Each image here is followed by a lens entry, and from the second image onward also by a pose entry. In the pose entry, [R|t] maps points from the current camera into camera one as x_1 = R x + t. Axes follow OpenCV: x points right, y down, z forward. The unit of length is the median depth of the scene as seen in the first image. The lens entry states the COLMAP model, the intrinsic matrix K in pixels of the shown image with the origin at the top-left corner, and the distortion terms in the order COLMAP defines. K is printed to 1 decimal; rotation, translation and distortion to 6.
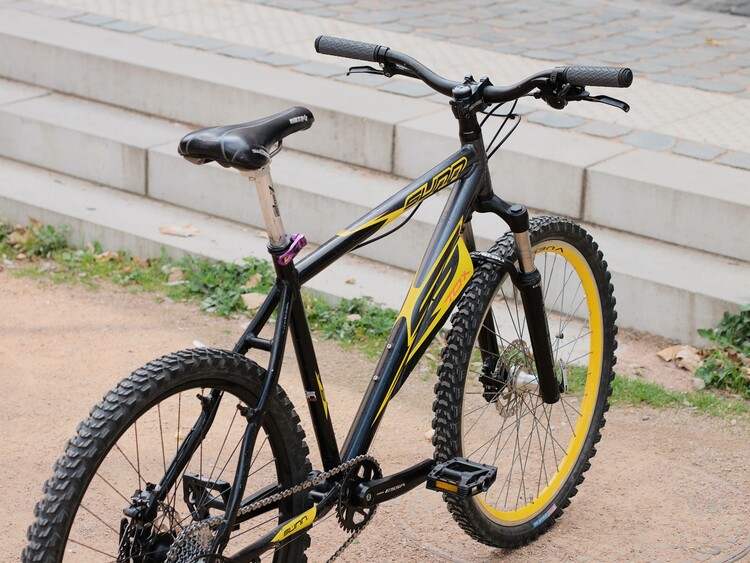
lens RADIAL K [[1999.7, 0, 375.0], [0, 1999.7, 284.8], [0, 0, 1]] dist [0.152706, 0.000000]
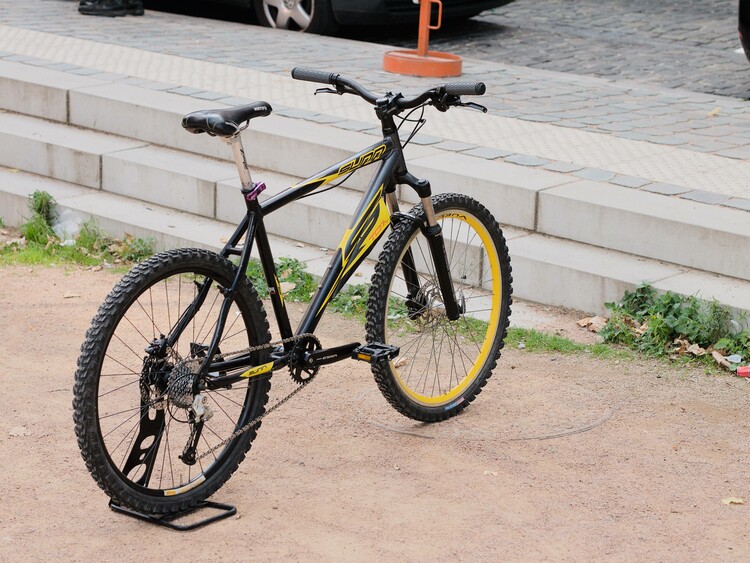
lens RADIAL K [[1999.7, 0, 376.5], [0, 1999.7, 278.3], [0, 0, 1]] dist [0.152706, 0.000000]
pose [[0.997293, 0.009777, -0.072874, 0.141670], [-0.014528, 0.997783, -0.064950, 0.127534], [0.072077, 0.065833, 0.995224, -0.469391]]
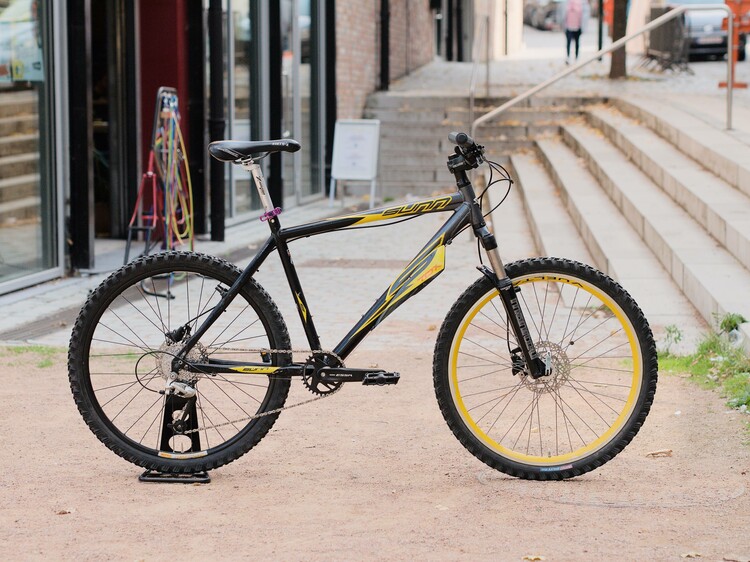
lens RADIAL K [[1999.7, 0, 374.4], [0, 1999.7, 280.1], [0, 0, 1]] dist [0.152706, 0.000000]
pose [[0.577879, 0.067124, -0.813357, 1.263785], [-0.231661, 0.969110, -0.084614, 0.145956], [0.782553, 0.237320, 0.575579, 0.028733]]
